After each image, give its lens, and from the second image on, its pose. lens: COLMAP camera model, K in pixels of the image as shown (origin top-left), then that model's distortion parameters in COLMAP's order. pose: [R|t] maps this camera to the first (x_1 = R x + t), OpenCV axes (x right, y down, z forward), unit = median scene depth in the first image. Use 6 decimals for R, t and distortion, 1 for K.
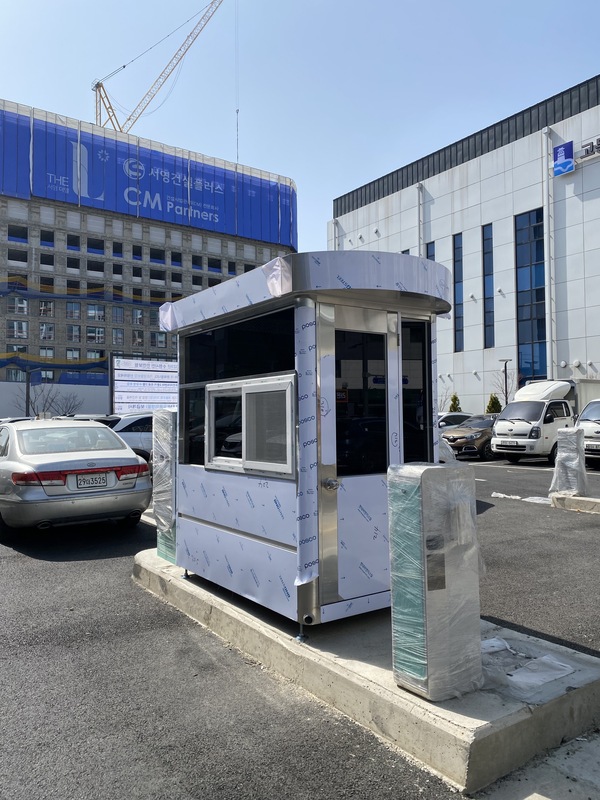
lens RADIAL K [[610.4, 0, 306.9], [0, 610.4, 398.1], [0, 0, 1]] dist [0.021249, -0.014303]
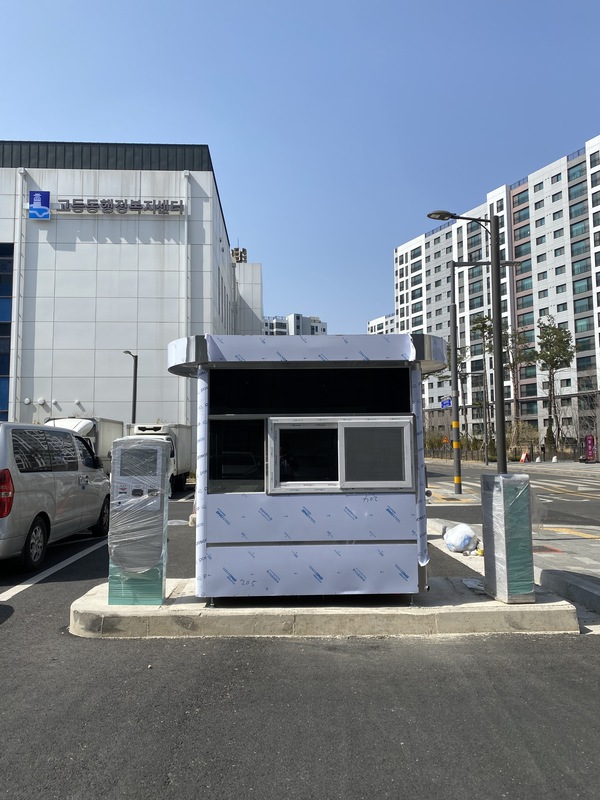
lens RADIAL K [[610.4, 0, 304.8], [0, 610.4, 399.8], [0, 0, 1]] dist [0.021249, -0.014303]
pose [[0.548614, 0.071701, 0.832996, -0.656161], [-0.022880, 0.997230, -0.070769, 0.014109], [-0.835763, 0.019766, 0.548735, 0.212165]]
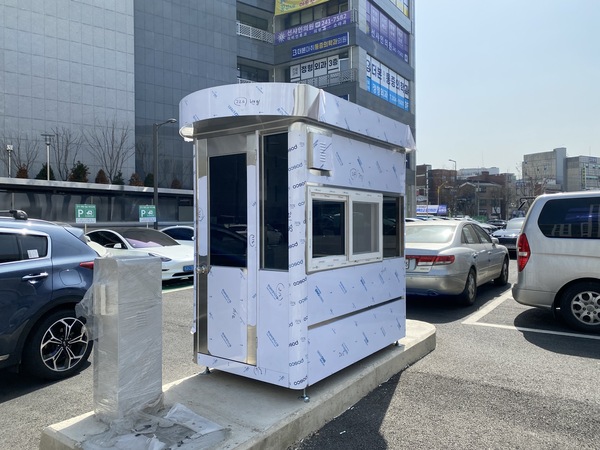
lens RADIAL K [[457.8, 0, 300.7], [0, 457.8, 222.7], [0, 0, 1]] dist [0.021249, -0.014303]
pose [[0.334029, 0.006644, -0.942539, 0.537745], [0.038546, 0.999042, 0.020703, 0.009577], [0.941774, -0.043247, 0.333453, 0.421364]]
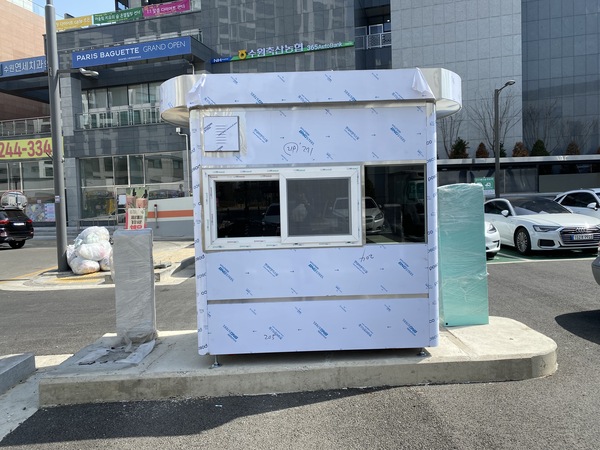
lens RADIAL K [[457.8, 0, 304.5], [0, 457.8, 223.5], [0, 0, 1]] dist [0.021249, -0.014303]
pose [[-0.551033, 0.063862, -0.832036, 0.459775], [0.065284, 0.997311, 0.033312, 0.030158], [0.831926, -0.035962, -0.553720, 0.928810]]
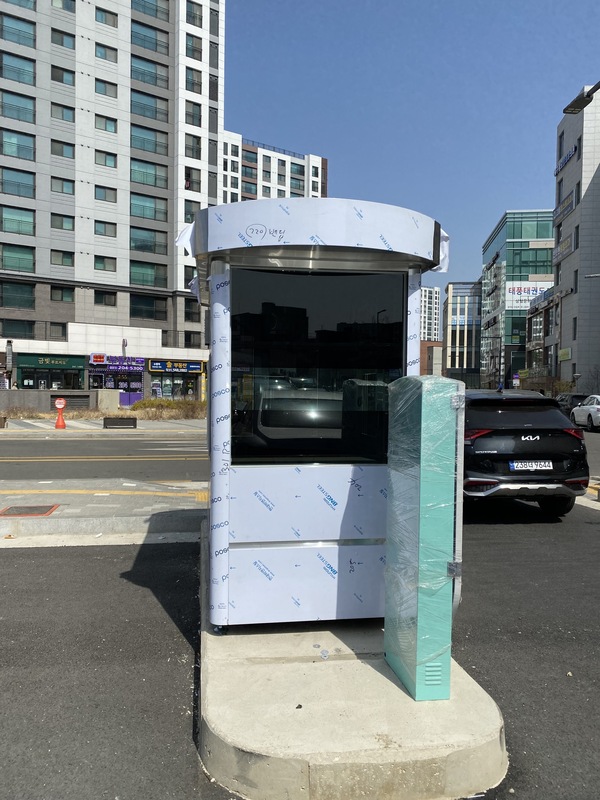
lens RADIAL K [[610.4, 0, 298.6], [0, 610.4, 403.4], [0, 0, 1]] dist [0.021249, -0.014303]
pose [[-0.899328, -0.014205, 0.437044, -0.265773], [-0.021655, 0.999693, -0.012069, 0.034708], [-0.436738, -0.020318, -0.899359, 1.138634]]
